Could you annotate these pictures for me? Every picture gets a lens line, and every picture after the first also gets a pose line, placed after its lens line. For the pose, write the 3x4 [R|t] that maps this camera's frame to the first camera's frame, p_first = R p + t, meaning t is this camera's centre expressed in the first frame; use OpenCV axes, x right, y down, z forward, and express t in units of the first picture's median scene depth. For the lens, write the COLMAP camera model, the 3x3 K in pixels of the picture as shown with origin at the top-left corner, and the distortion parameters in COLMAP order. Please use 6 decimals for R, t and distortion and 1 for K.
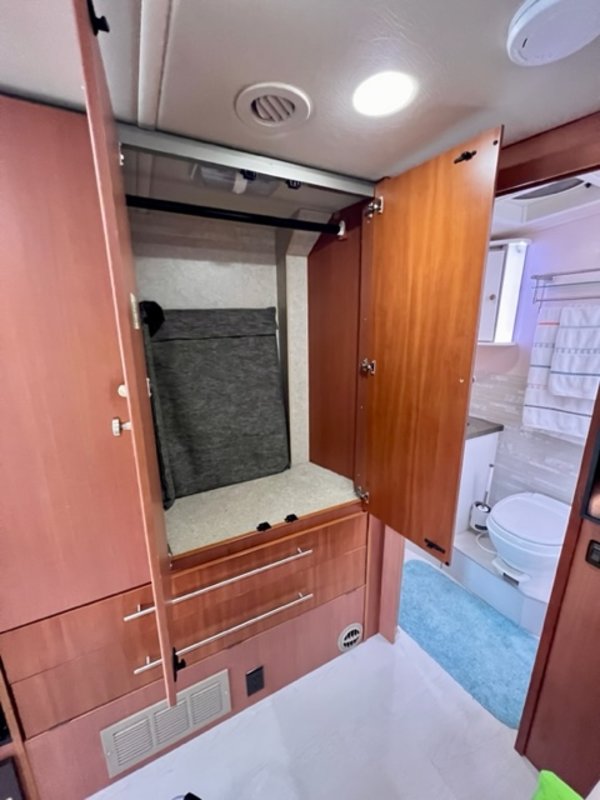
lens RADIAL K [[317.9, 0, 299.7], [0, 317.9, 402.2], [0, 0, 1]] dist [-0.002464, 0.000258]
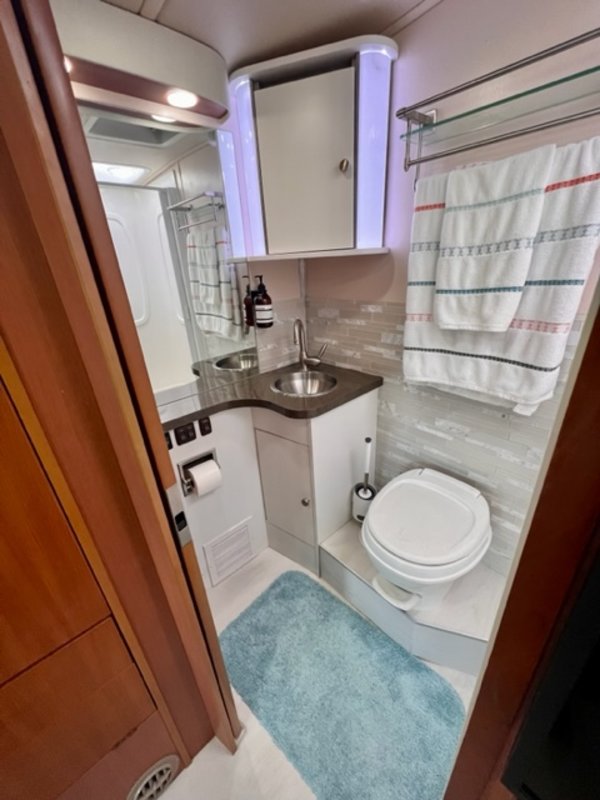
lens RADIAL K [[317.9, 0, 300.7], [0, 317.9, 402.7], [0, 0, 1]] dist [-0.002464, 0.000258]
pose [[0.964925, -0.151616, 0.214317, 0.363609], [0.113193, 0.976866, 0.181438, -0.025069], [-0.236868, -0.150815, 0.959765, 0.426074]]
